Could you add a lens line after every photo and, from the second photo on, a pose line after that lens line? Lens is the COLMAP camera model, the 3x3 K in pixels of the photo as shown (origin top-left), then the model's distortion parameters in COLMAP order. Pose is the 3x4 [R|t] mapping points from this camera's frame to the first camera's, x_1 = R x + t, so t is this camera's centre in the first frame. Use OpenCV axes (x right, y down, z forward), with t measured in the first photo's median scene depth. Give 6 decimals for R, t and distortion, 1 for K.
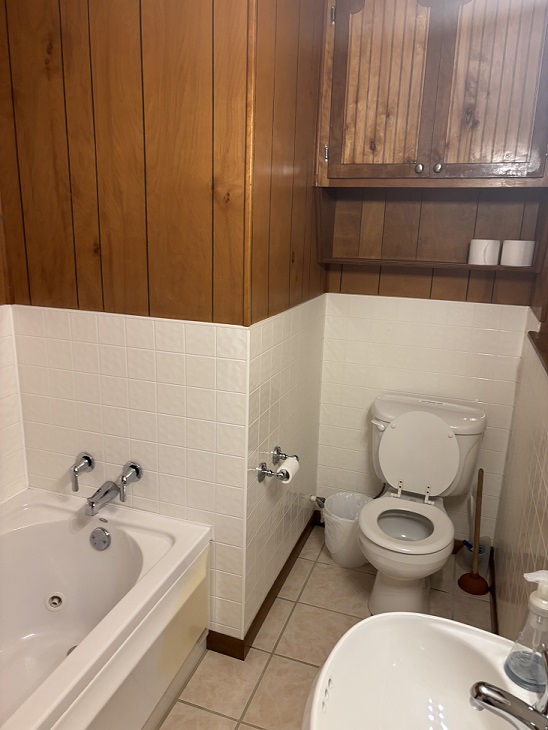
lens RADIAL K [[550.8, 0, 274.7], [0, 550.8, 366.2], [0, 0, 1]] dist [0.039130, -0.047089]
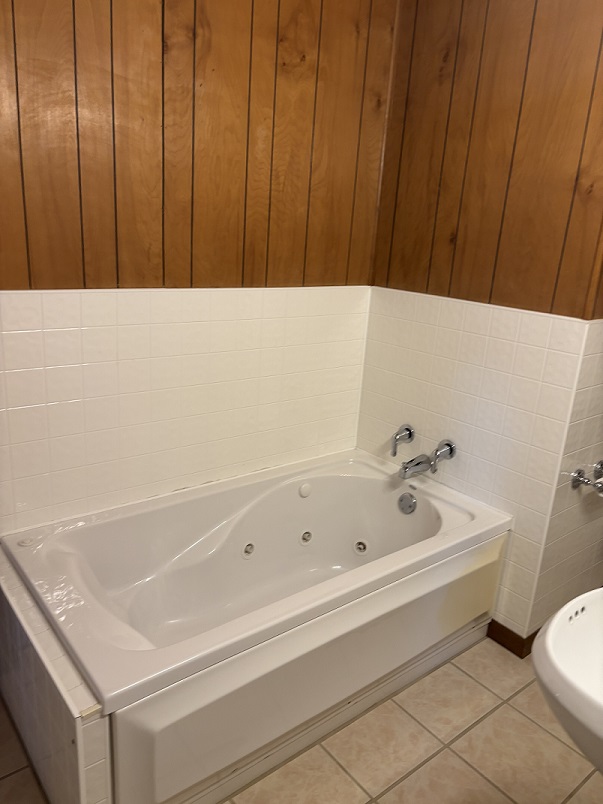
lens RADIAL K [[606.7, 0, 299.7], [0, 606.7, 399.2], [0, 0, 1]] dist [0.039130, -0.047089]
pose [[0.854383, 0.173991, -0.489649, 0.063815], [-0.171932, 0.983859, 0.049601, 0.091524], [0.490376, 0.041808, 0.870508, -0.180348]]
